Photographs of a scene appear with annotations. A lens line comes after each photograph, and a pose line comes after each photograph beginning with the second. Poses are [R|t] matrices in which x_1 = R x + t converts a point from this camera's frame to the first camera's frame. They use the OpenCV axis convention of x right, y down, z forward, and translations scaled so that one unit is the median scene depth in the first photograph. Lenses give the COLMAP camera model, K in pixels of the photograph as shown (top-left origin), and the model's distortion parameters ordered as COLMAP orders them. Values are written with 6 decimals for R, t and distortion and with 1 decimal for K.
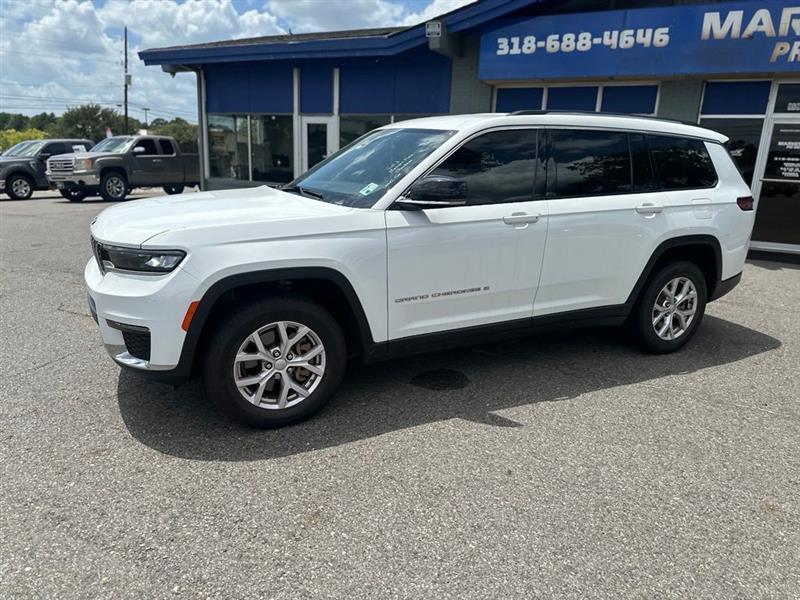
lens RADIAL K [[569.7, 0, 389.3], [0, 569.7, 306.8], [0, 0, 1]] dist [0.031355, -0.038781]
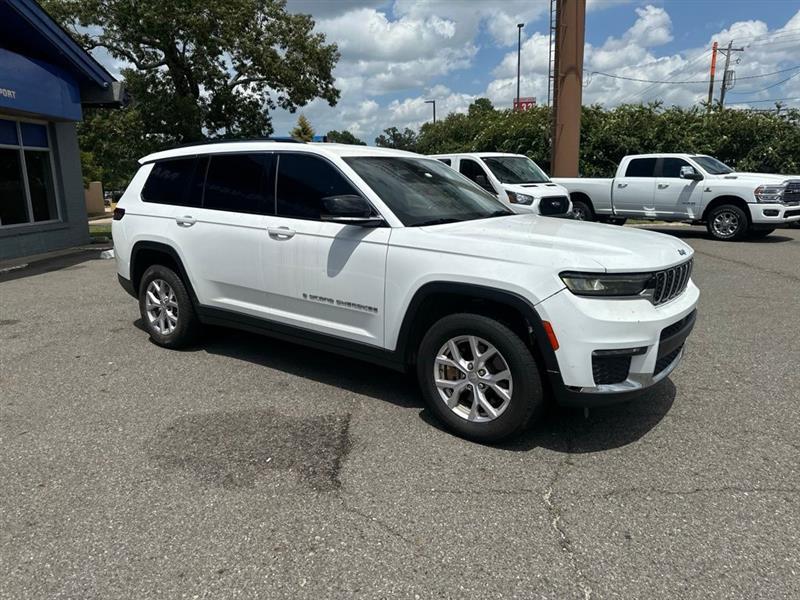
lens RADIAL K [[569.7, 0, 388.7], [0, 569.7, 296.2], [0, 0, 1]] dist [0.031355, -0.038781]
pose [[-0.438809, -0.204882, 0.874912, -0.931503], [0.235010, 0.913604, 0.331811, -0.418967], [-0.867305, 0.351215, -0.352748, 1.438072]]
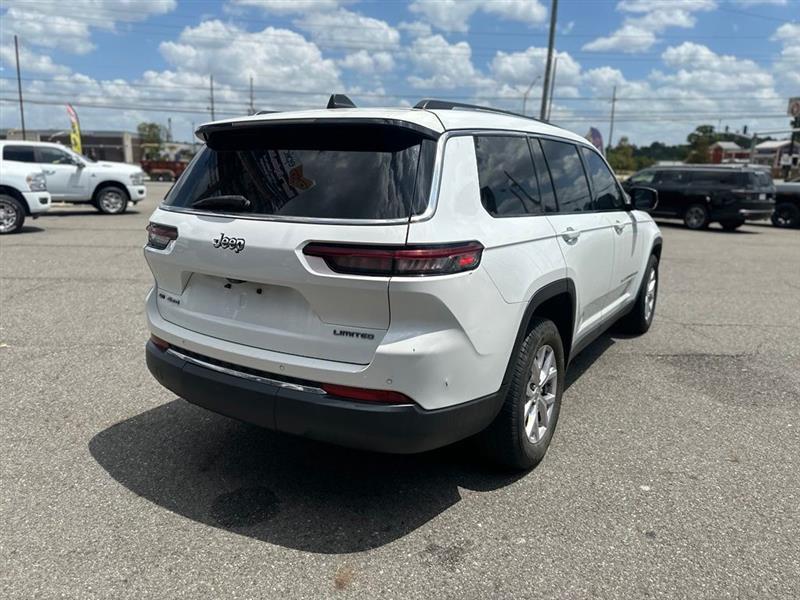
lens RADIAL K [[569.7, 0, 393.3], [0, 569.7, 292.7], [0, 0, 1]] dist [0.031355, -0.038781]
pose [[-0.861074, 0.060895, -0.504820, 0.816520], [-0.177616, 0.894243, 0.410830, -0.471562], [0.476450, 0.443419, -0.759194, 1.819177]]
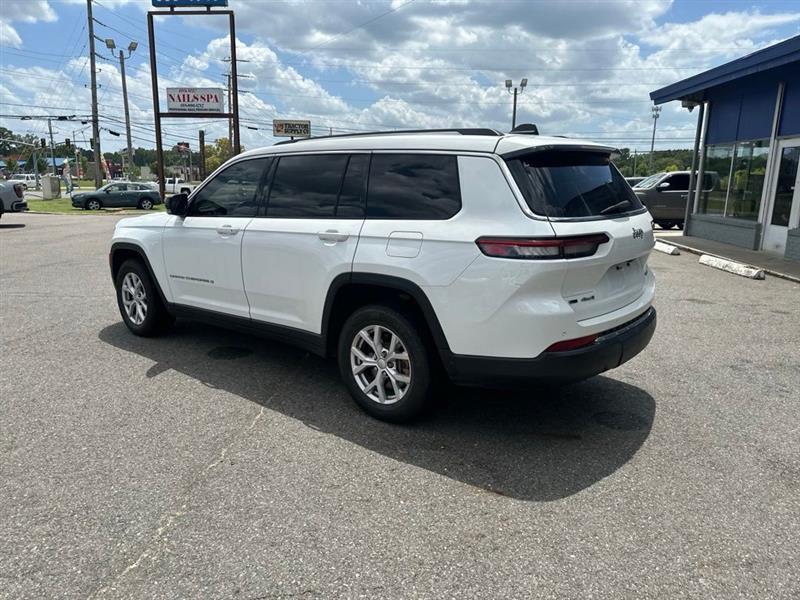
lens RADIAL K [[569.7, 0, 389.0], [0, 569.7, 296.2], [0, 0, 1]] dist [0.031355, -0.038781]
pose [[0.393003, 0.158121, -0.905840, 1.265150], [-0.232537, 0.970175, 0.068464, -0.153819], [0.889649, 0.183734, 0.418051, 0.695707]]
